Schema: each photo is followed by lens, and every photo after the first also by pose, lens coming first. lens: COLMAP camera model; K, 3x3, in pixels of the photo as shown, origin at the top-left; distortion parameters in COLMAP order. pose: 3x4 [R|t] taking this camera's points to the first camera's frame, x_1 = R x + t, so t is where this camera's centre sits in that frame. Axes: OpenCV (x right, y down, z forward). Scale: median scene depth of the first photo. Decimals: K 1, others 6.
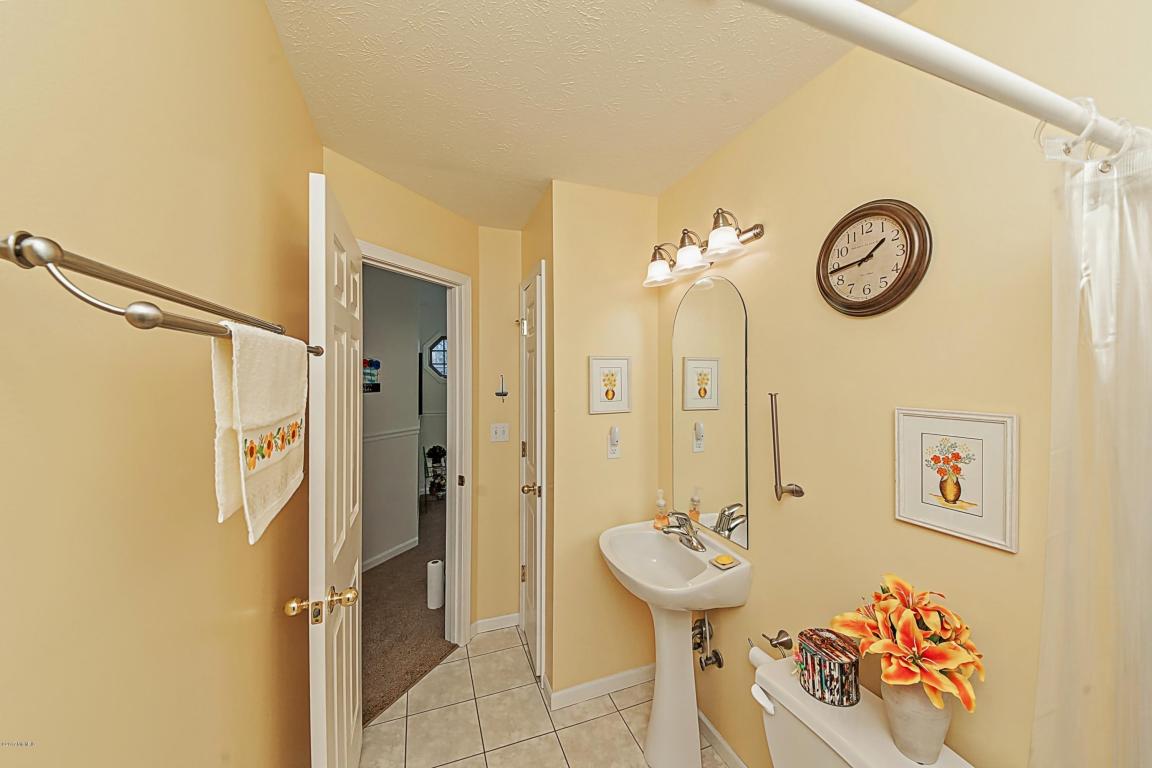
lens RADIAL K [[423.8, 0, 577.9], [0, 423.8, 384.1], [0, 0, 1]] dist [-0.000962, -0.000105]
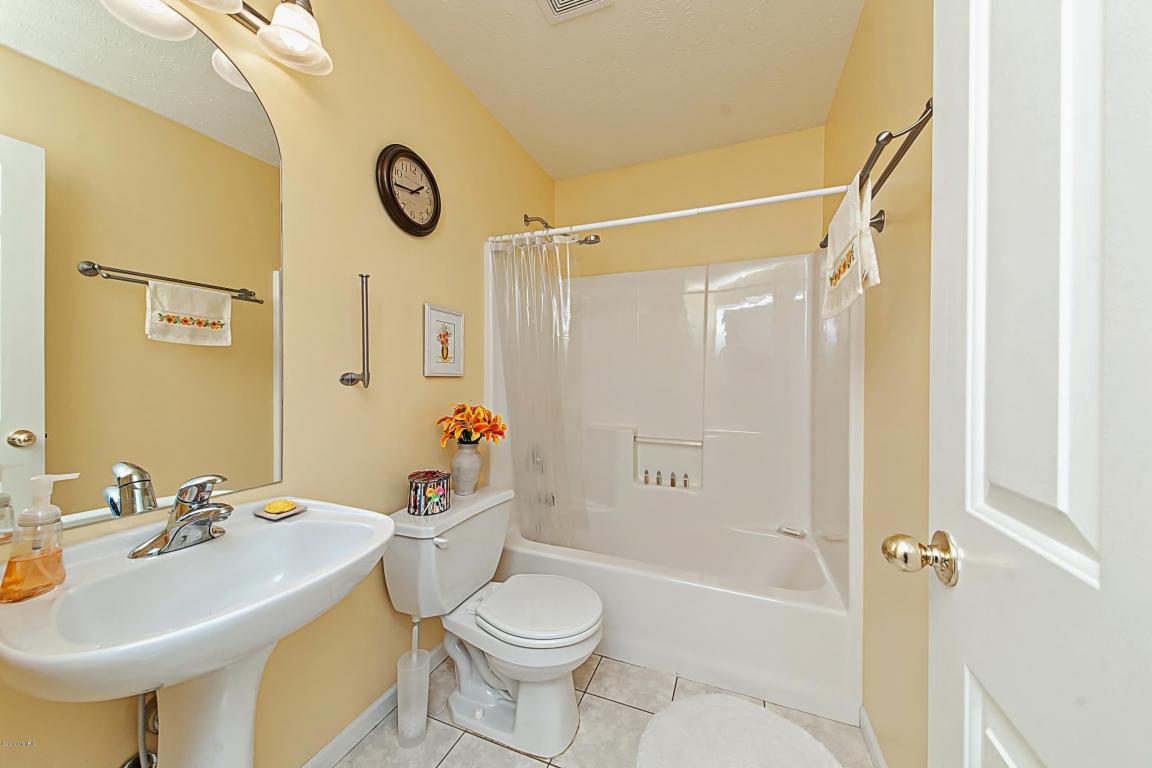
lens RADIAL K [[418.6, 0, 574.1], [0, 418.6, 382.4], [0, 0, 1]] dist [0.000617, 0.000009]
pose [[-0.732544, -0.013302, 0.680590, -0.695704], [-0.006871, 0.999903, 0.012147, 0.332565], [-0.680685, 0.004222, -0.732564, 1.822221]]
